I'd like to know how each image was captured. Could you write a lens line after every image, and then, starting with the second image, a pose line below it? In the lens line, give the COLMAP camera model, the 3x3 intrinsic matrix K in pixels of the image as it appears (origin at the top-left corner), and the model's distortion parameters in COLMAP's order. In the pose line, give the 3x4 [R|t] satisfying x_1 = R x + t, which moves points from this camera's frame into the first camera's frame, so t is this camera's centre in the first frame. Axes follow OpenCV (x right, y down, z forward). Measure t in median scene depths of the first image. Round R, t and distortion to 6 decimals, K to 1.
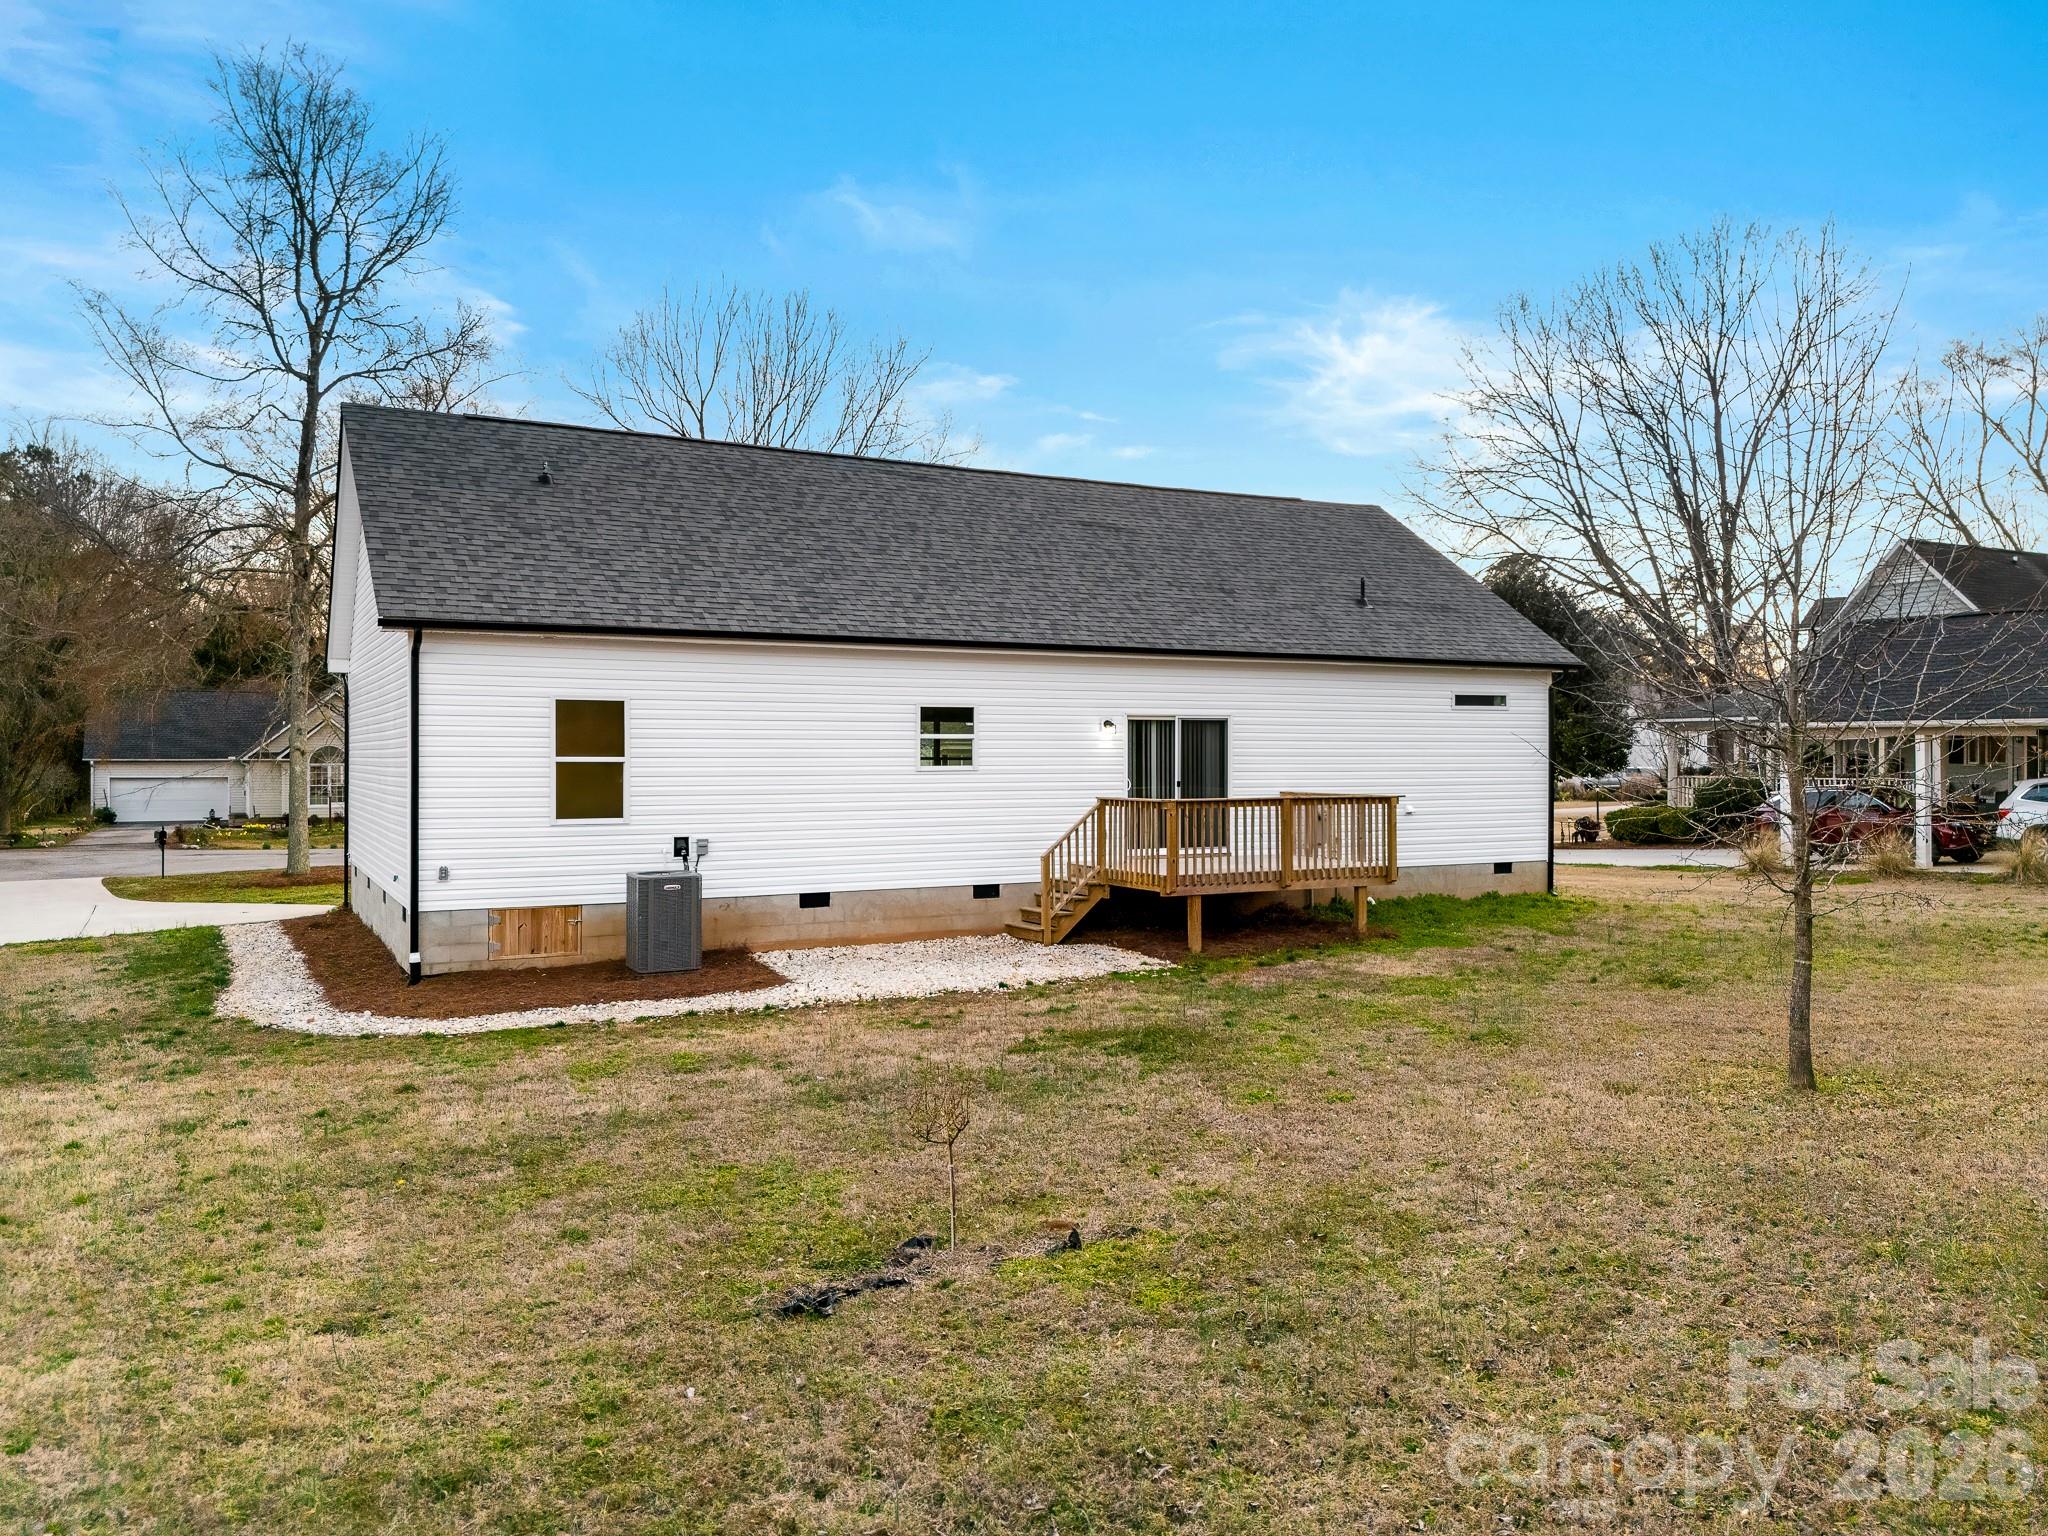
lens RADIAL K [[1517.2, 0, 1042.0], [0, 1517.2, 766.3], [0, 0, 1]] dist [0.029314, -0.005400]
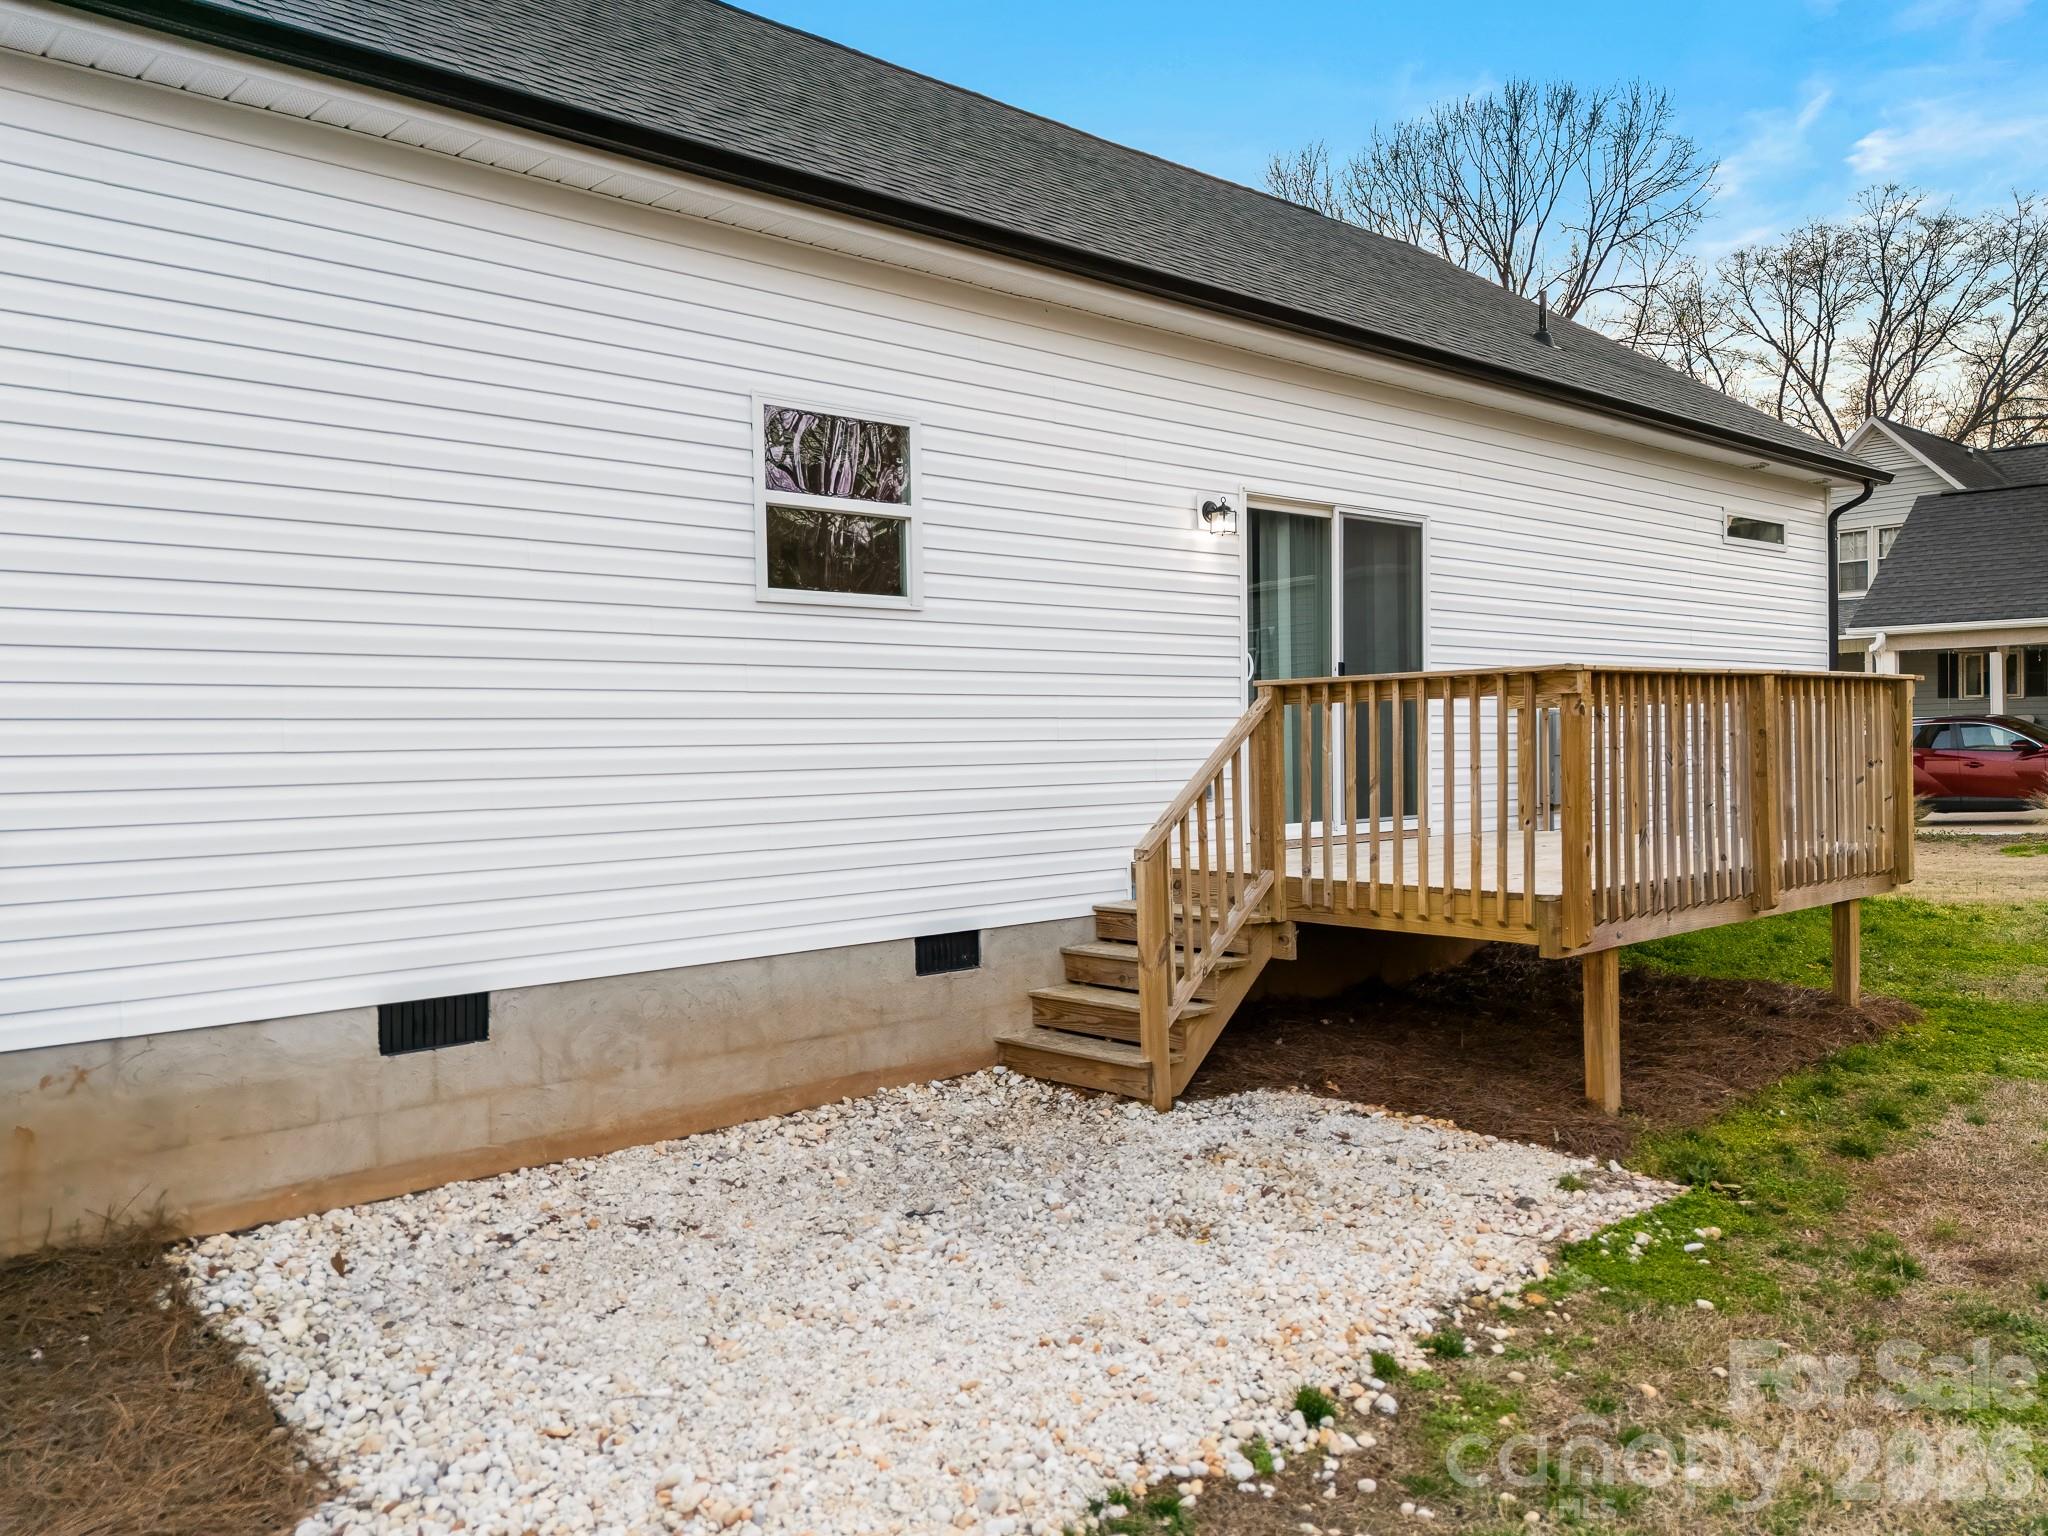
lens RADIAL K [[1517.2, 0, 1042.0], [0, 1517.2, 766.3], [0, 0, 1]] dist [0.029314, -0.005400]
pose [[0.969314, -0.017275, 0.245218, -0.103006], [0.015896, 0.999845, 0.007602, 0.036727], [-0.245311, -0.003471, 0.969438, 0.657575]]
